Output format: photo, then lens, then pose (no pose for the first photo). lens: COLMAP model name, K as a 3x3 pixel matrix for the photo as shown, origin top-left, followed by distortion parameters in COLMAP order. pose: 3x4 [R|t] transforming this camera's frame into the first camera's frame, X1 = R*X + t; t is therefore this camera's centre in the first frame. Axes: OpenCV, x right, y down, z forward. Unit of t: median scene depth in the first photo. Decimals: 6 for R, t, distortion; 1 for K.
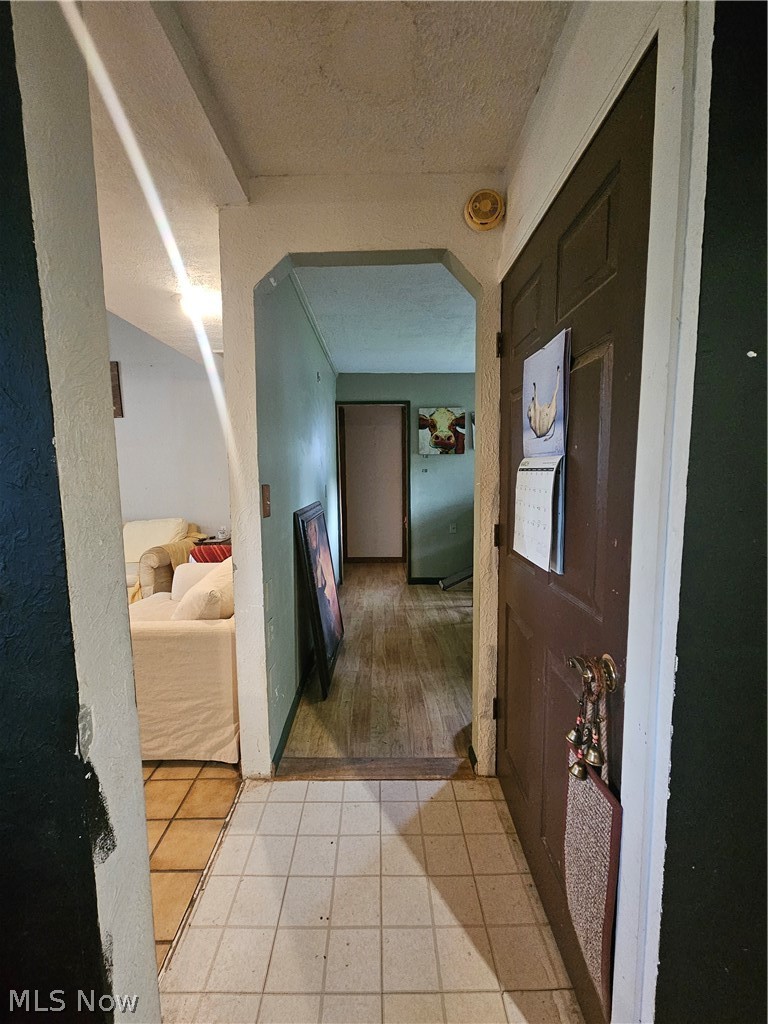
lens RADIAL K [[420.2, 0, 381.5], [0, 420.2, 512.4], [0, 0, 1]] dist [0.005828, -0.000138]
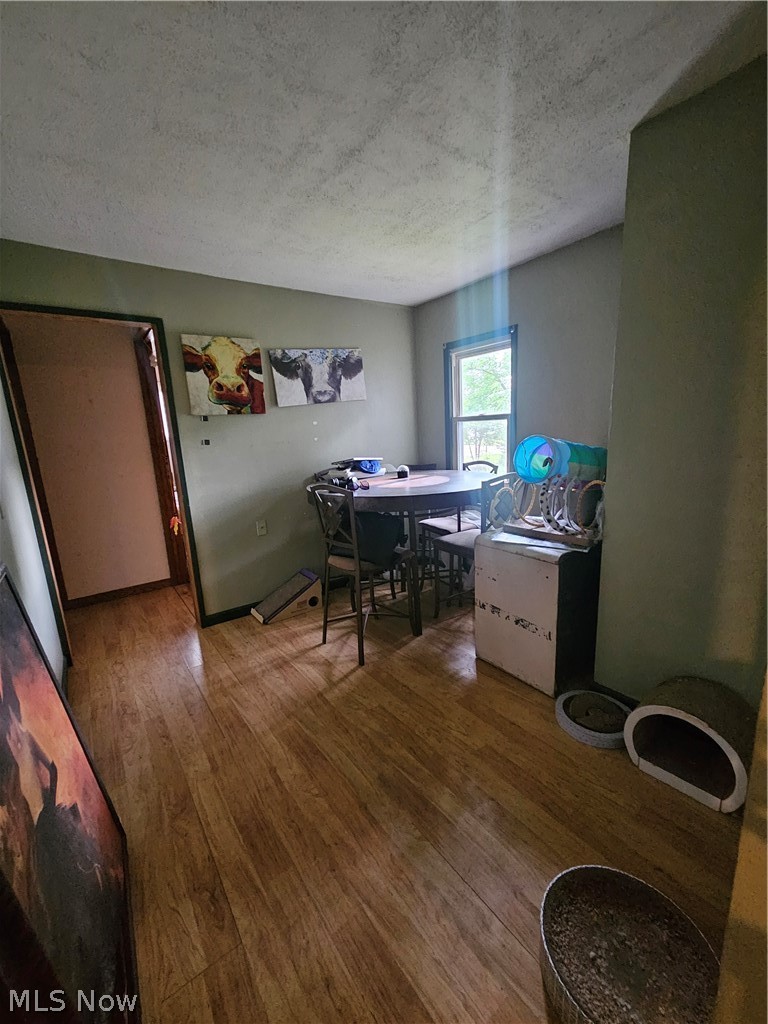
lens RADIAL K [[420.2, 0, 379.9], [0, 420.2, 517.5], [0, 0, 1]] dist [0.005828, -0.000138]
pose [[0.814365, -0.147615, 0.561266, -0.049948], [0.098052, 0.988204, 0.117634, -0.039519], [-0.572010, -0.040763, 0.819233, 0.359200]]
